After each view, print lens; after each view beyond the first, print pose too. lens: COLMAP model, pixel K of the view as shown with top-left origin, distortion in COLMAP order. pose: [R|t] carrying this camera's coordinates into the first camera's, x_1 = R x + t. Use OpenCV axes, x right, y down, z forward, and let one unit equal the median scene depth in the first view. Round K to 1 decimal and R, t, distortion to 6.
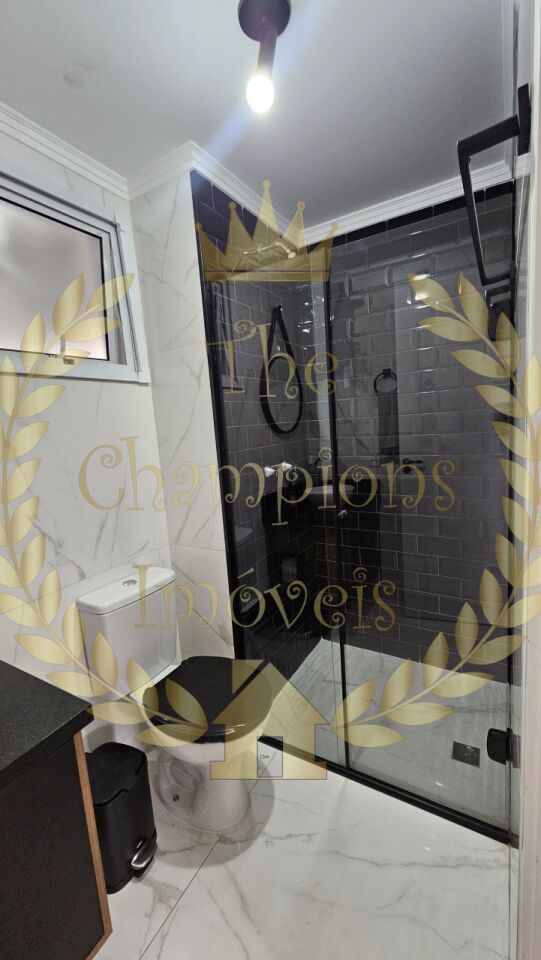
lens RADIAL K [[393.0, 0, 273.8], [0, 393.0, 475.4], [0, 0, 1]] dist [0.001646, 0.000894]
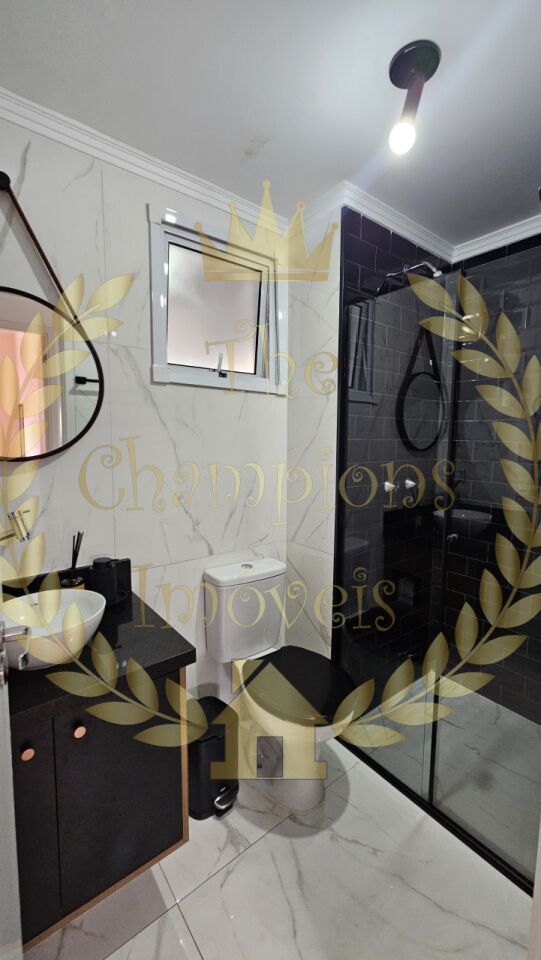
lens RADIAL K [[393.0, 0, 273.8], [0, 393.0, 475.4], [0, 0, 1]] dist [0.001646, 0.000894]
pose [[0.929842, 0.113297, -0.350081, 0.080234], [-0.123482, 0.992323, -0.006833, 0.007122], [0.346620, 0.049583, 0.936694, -0.064136]]
